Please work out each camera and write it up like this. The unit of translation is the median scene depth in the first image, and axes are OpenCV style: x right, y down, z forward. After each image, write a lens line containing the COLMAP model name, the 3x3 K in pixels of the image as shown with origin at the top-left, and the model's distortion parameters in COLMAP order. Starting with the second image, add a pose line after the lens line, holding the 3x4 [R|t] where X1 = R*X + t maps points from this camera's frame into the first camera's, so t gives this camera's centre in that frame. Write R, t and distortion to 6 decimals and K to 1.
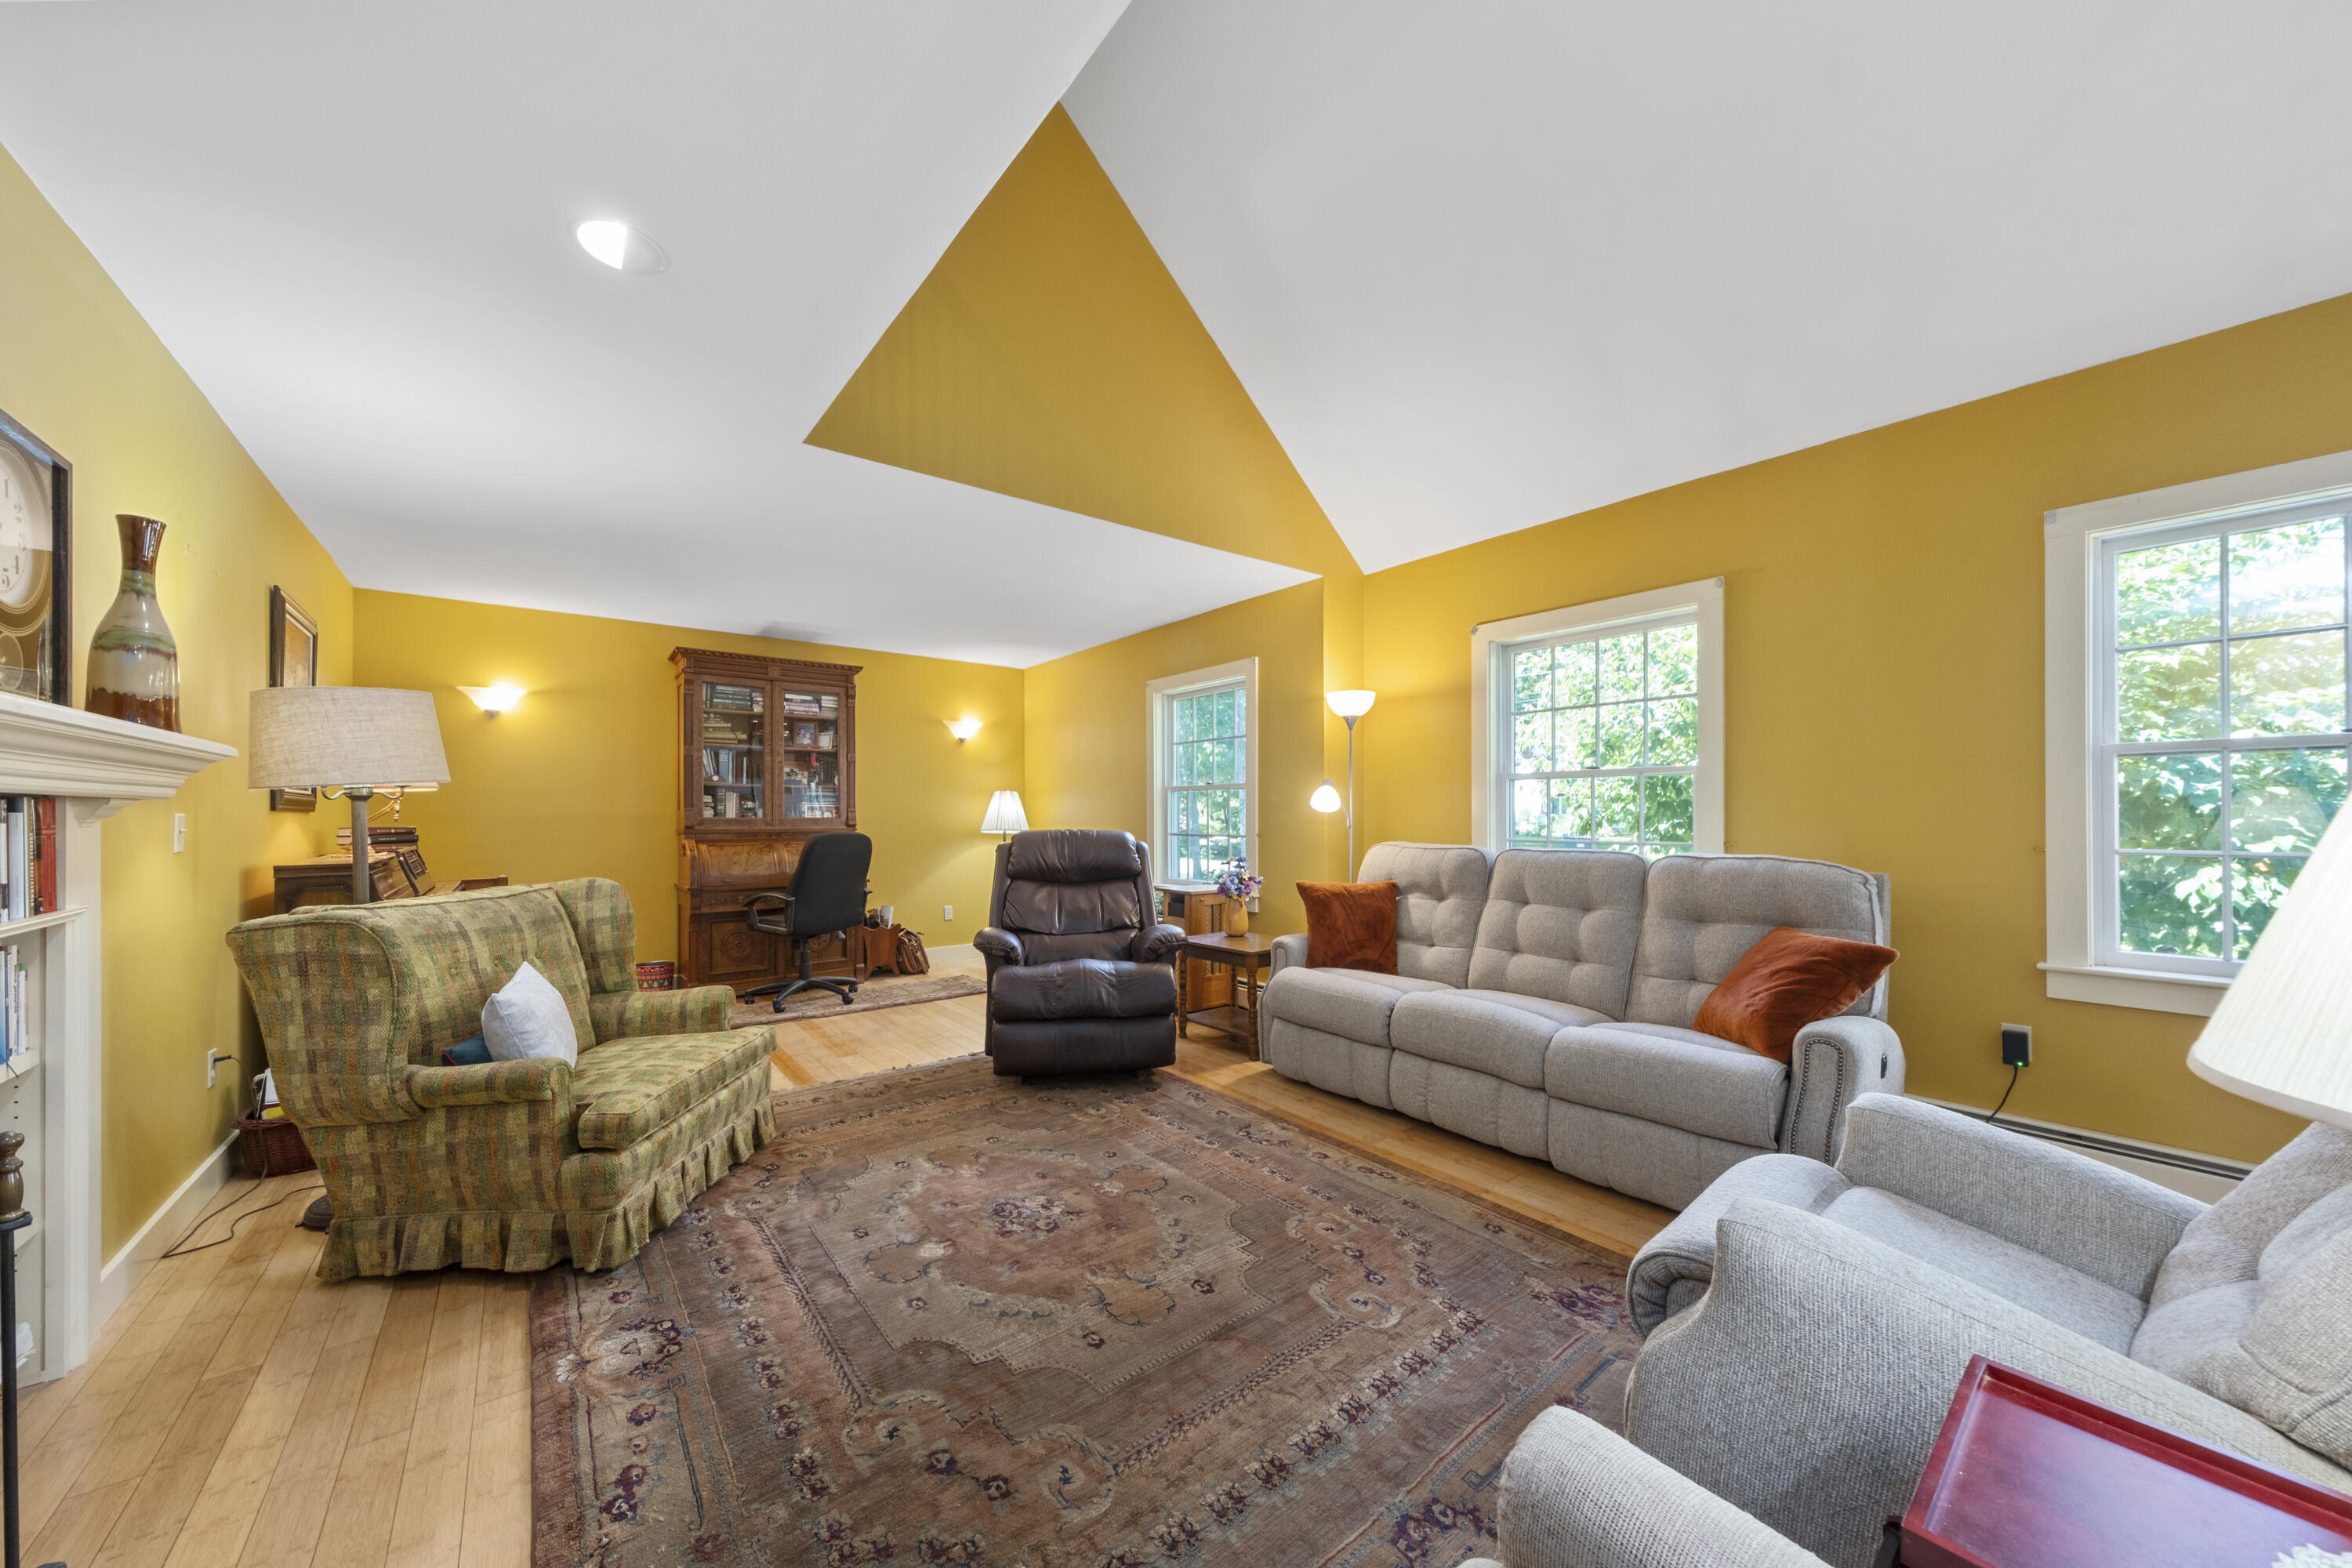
lens RADIAL K [[816.2, 0, 1174.2], [0, 816.2, 807.7], [0, 0, 1]] dist [0.000536, -0.000004]
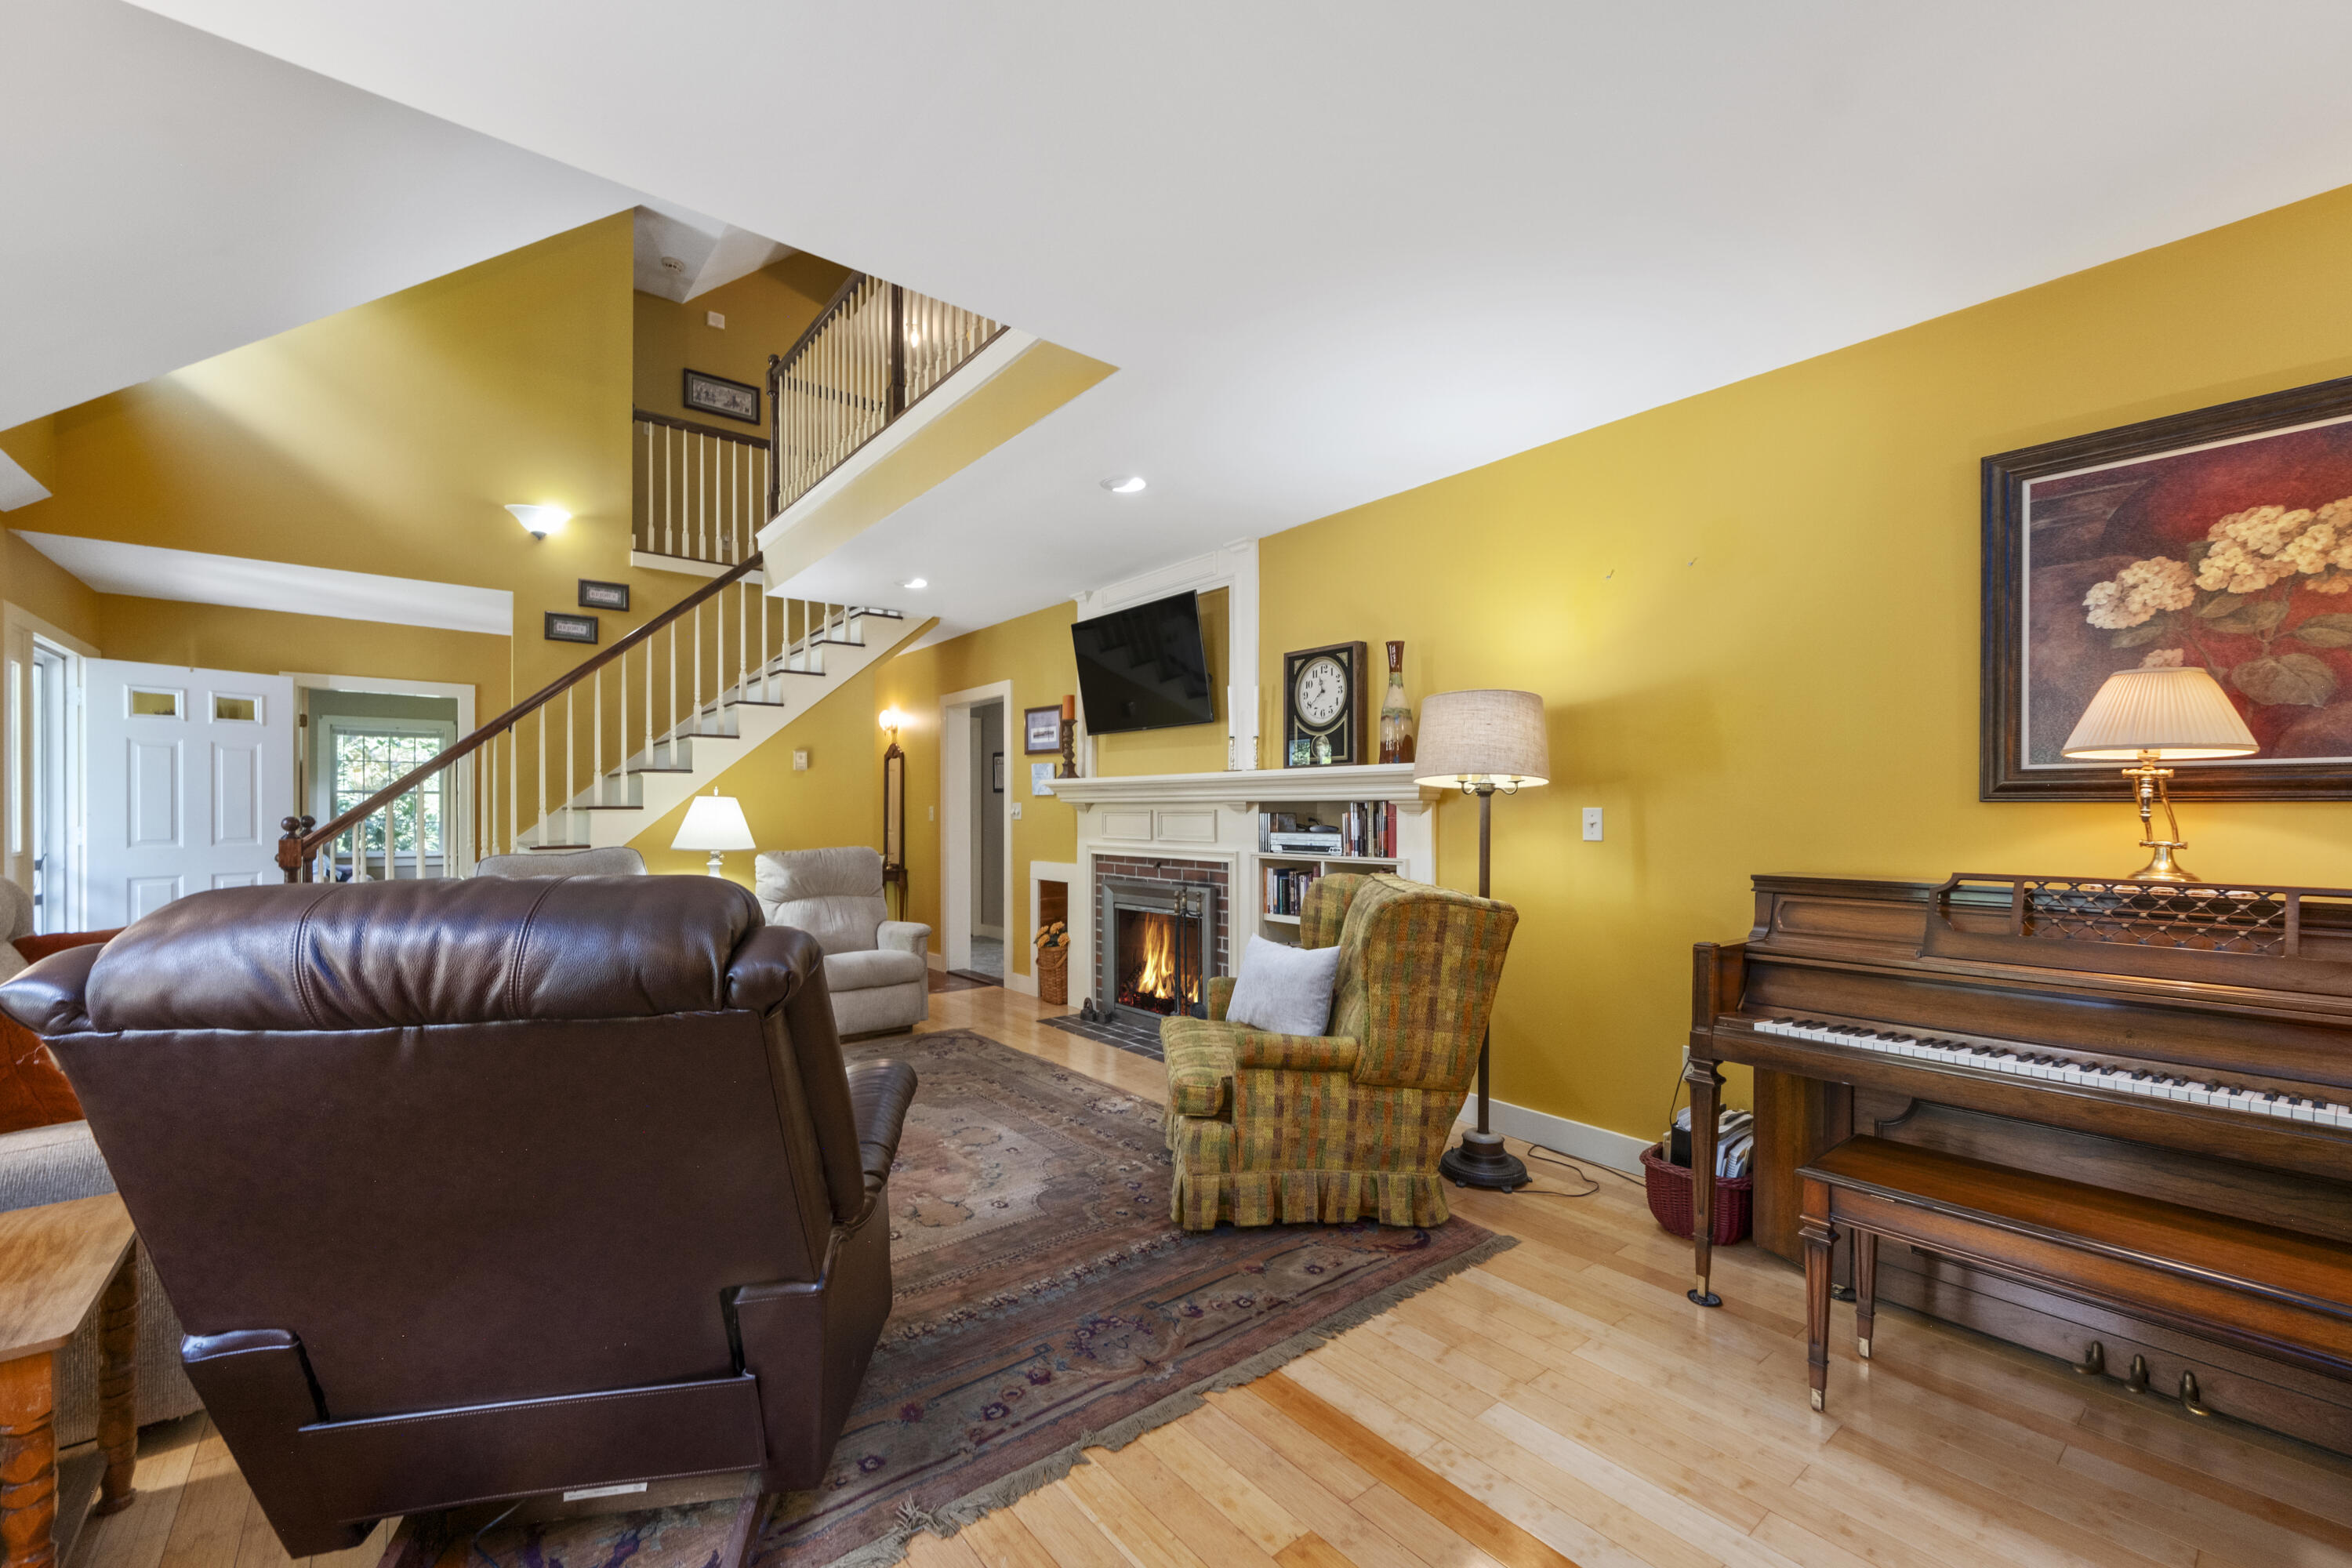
lens RADIAL K [[948.3, 0, 1174.0], [0, 948.3, 809.6], [0, 0, 1]] dist [0.000369, 0.000008]
pose [[-0.999942, 0.005171, -0.009431, -0.529714], [0.005243, 0.999957, -0.007594, 0.014303], [0.009392, -0.007643, -0.999927, 2.104019]]
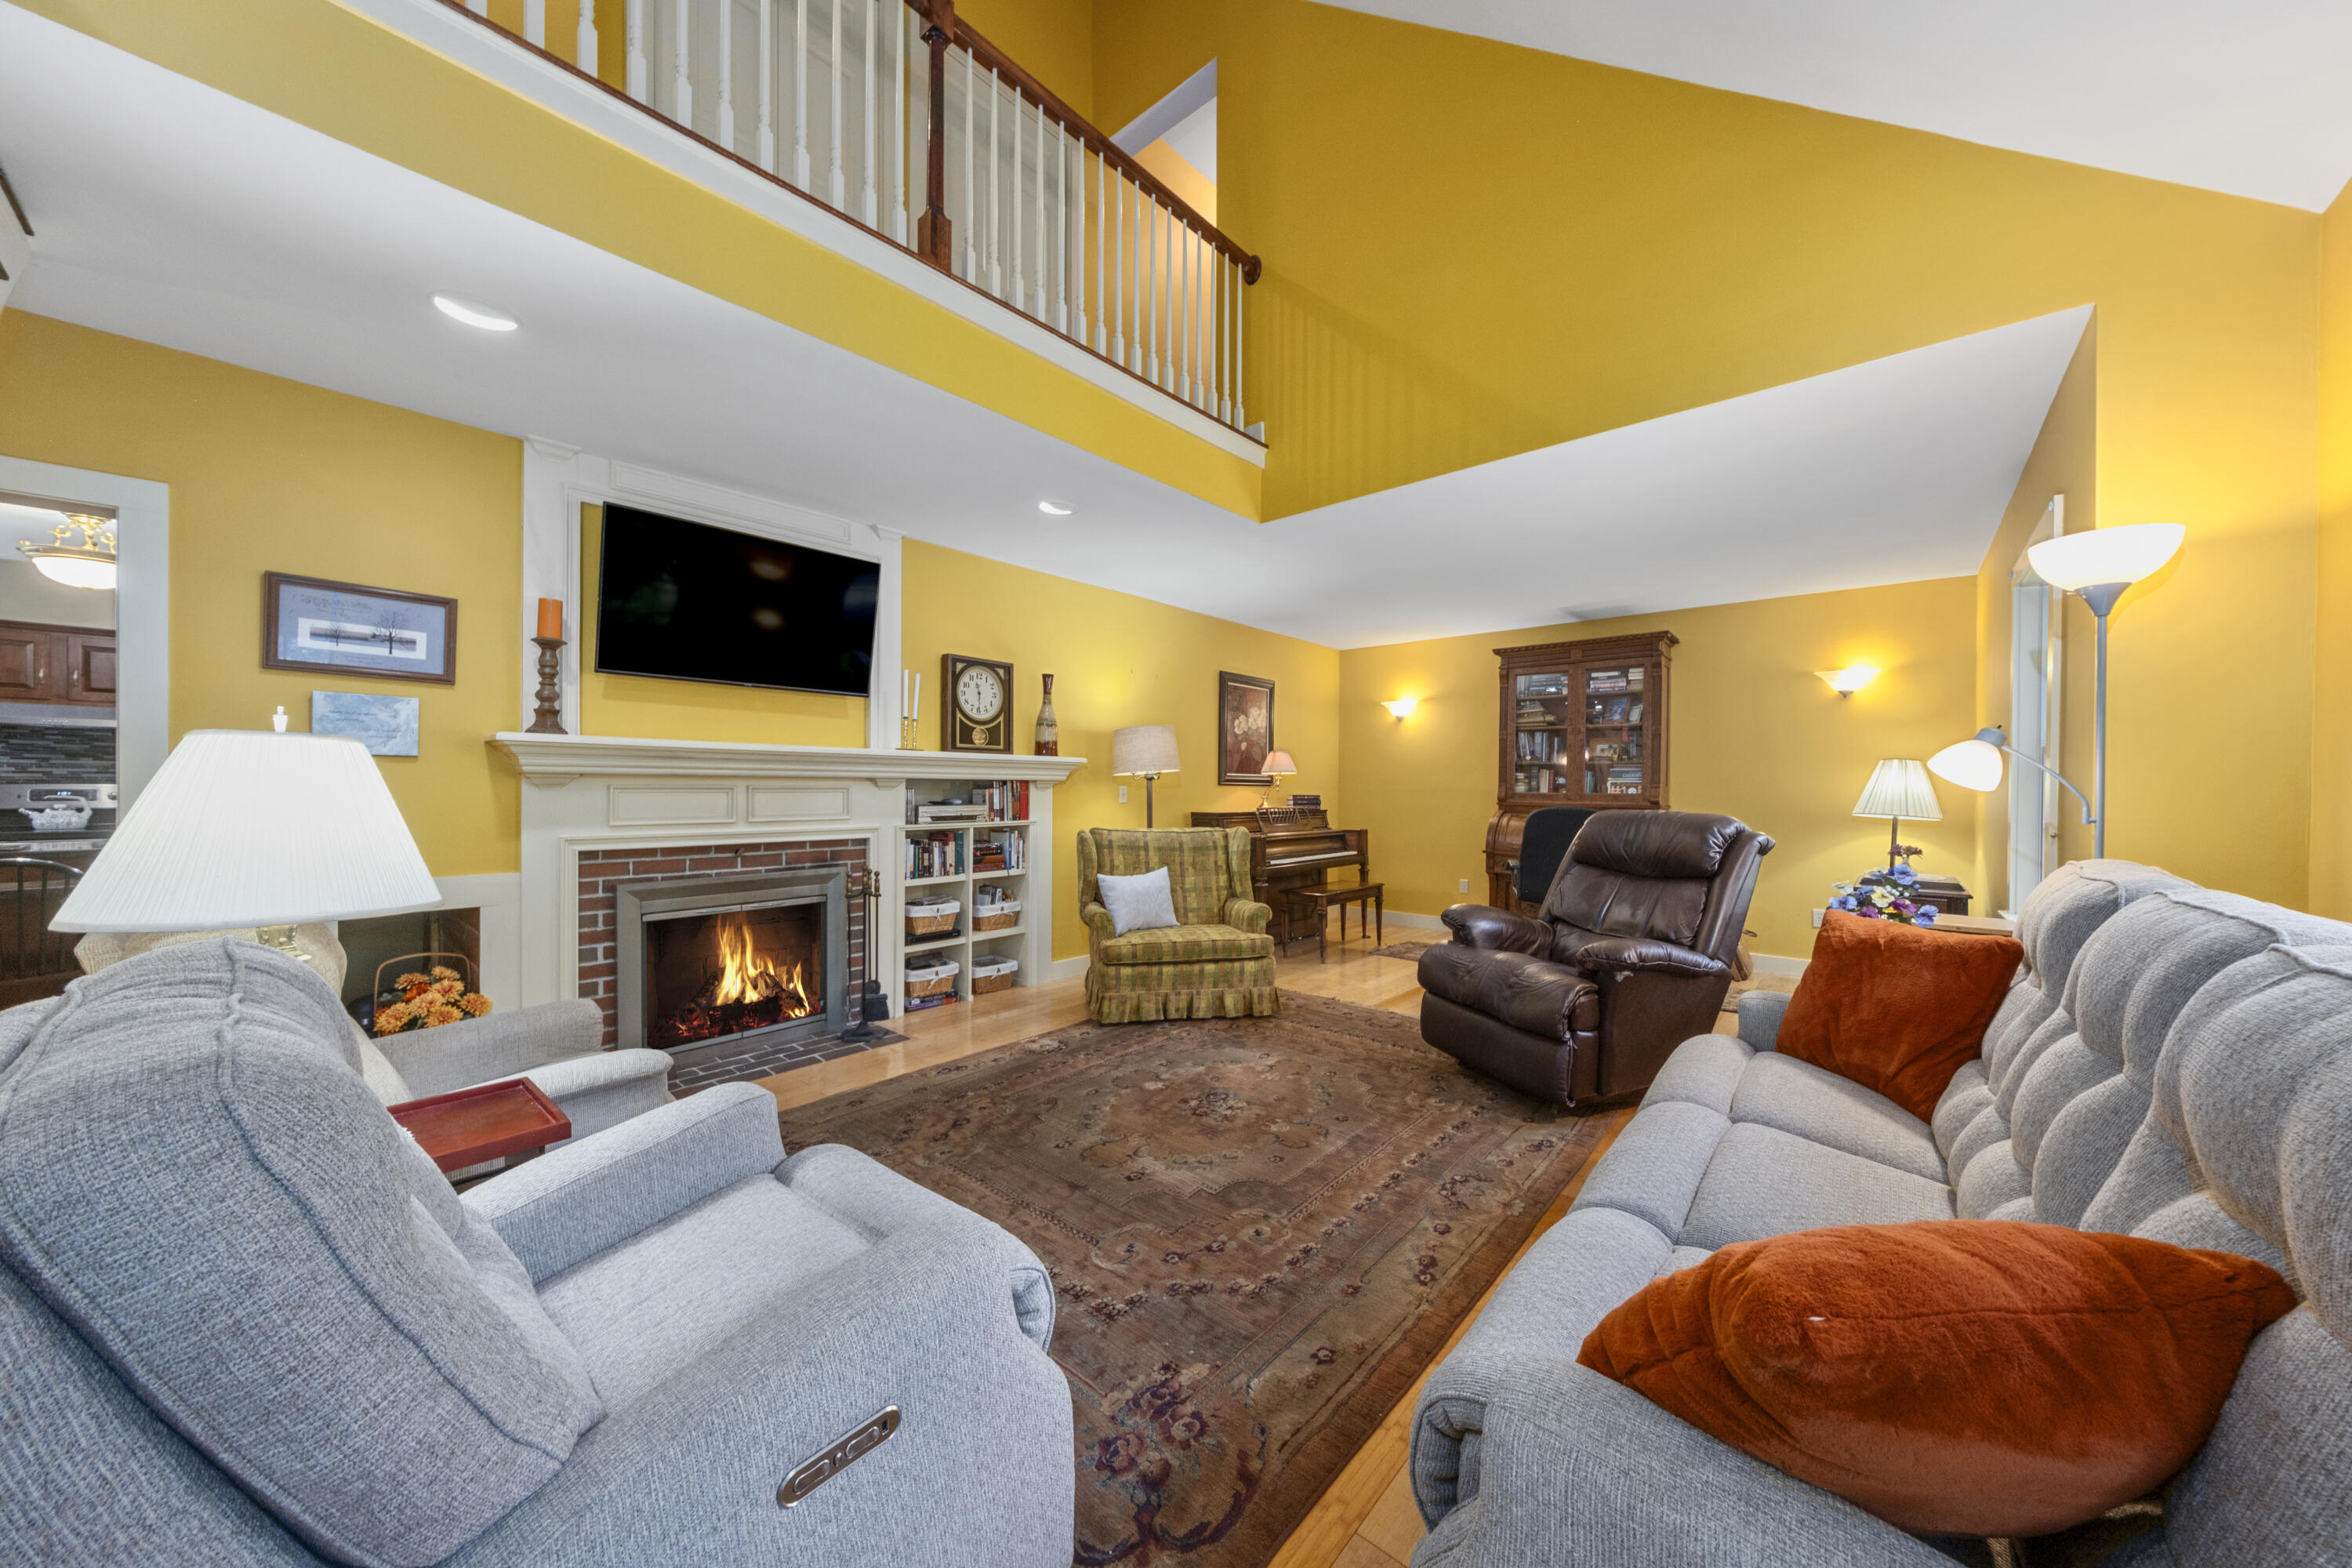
lens RADIAL K [[806.9, 0, 1176.0], [0, 806.9, 784.0], [0, 0, 1]] dist [0.000580, -0.000018]
pose [[0.182379, 0.000028, -0.983228, 0.946399], [0.002009, 0.999998, 0.000401, -0.001082], [0.983226, -0.002048, 0.182379, 0.644366]]
